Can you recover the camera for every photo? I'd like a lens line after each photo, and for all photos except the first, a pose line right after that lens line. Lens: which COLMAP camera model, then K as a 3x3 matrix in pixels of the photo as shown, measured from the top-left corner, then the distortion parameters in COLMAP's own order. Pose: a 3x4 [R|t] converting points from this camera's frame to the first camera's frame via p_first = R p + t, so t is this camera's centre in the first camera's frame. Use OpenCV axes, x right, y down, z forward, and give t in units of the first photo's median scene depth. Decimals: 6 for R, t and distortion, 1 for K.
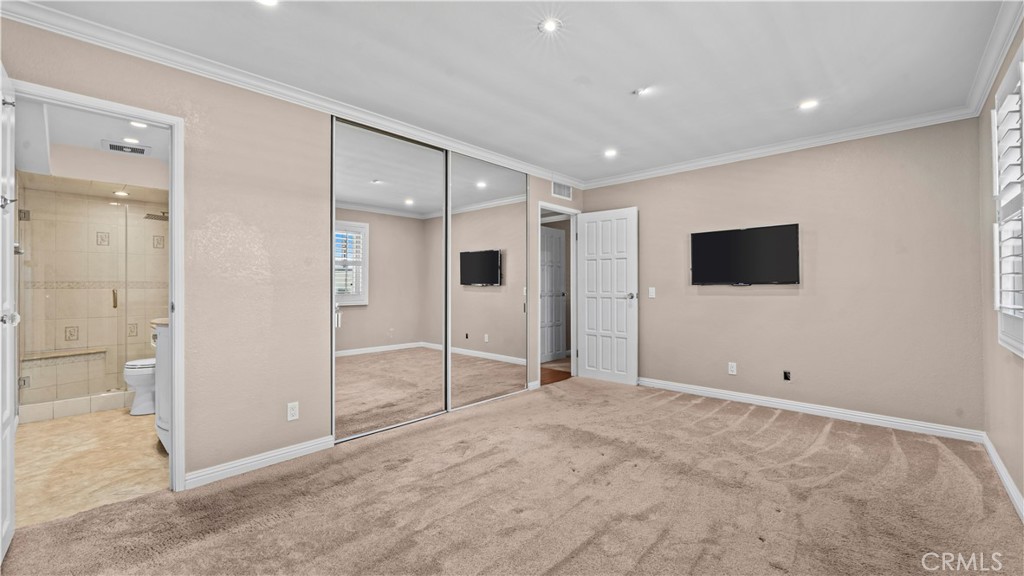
lens RADIAL K [[413.3, 0, 507.9], [0, 413.3, 287.0], [0, 0, 1]] dist [0.002376, -0.000799]
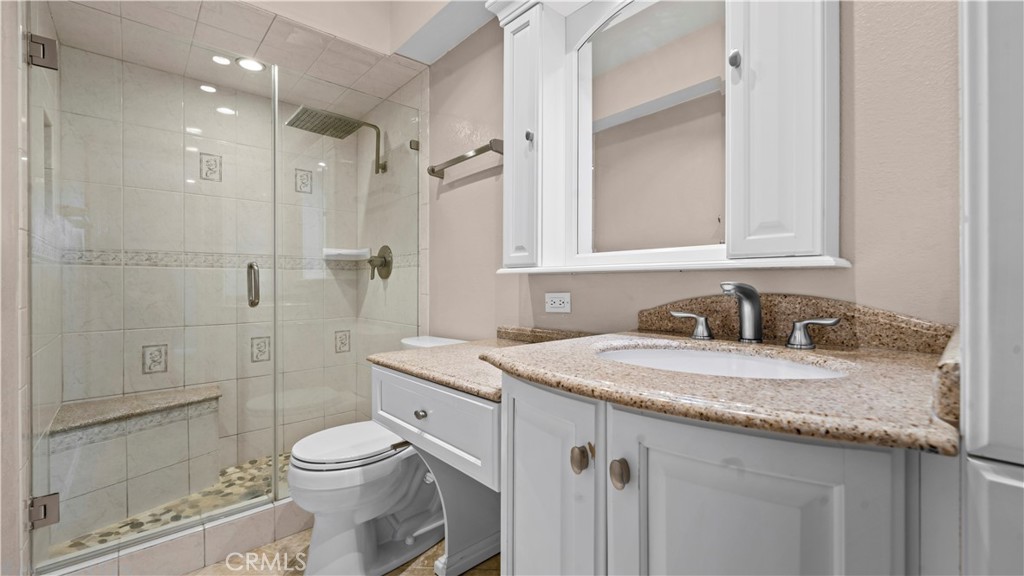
lens RADIAL K [[413.3, 0, 515.9], [0, 413.3, 286.1], [0, 0, 1]] dist [0.002376, -0.000799]
pose [[0.998127, 0.004117, -0.061032, -0.604772], [-0.003518, 0.999945, 0.009926, 0.020499], [0.061070, -0.009693, 0.998086, 0.546607]]
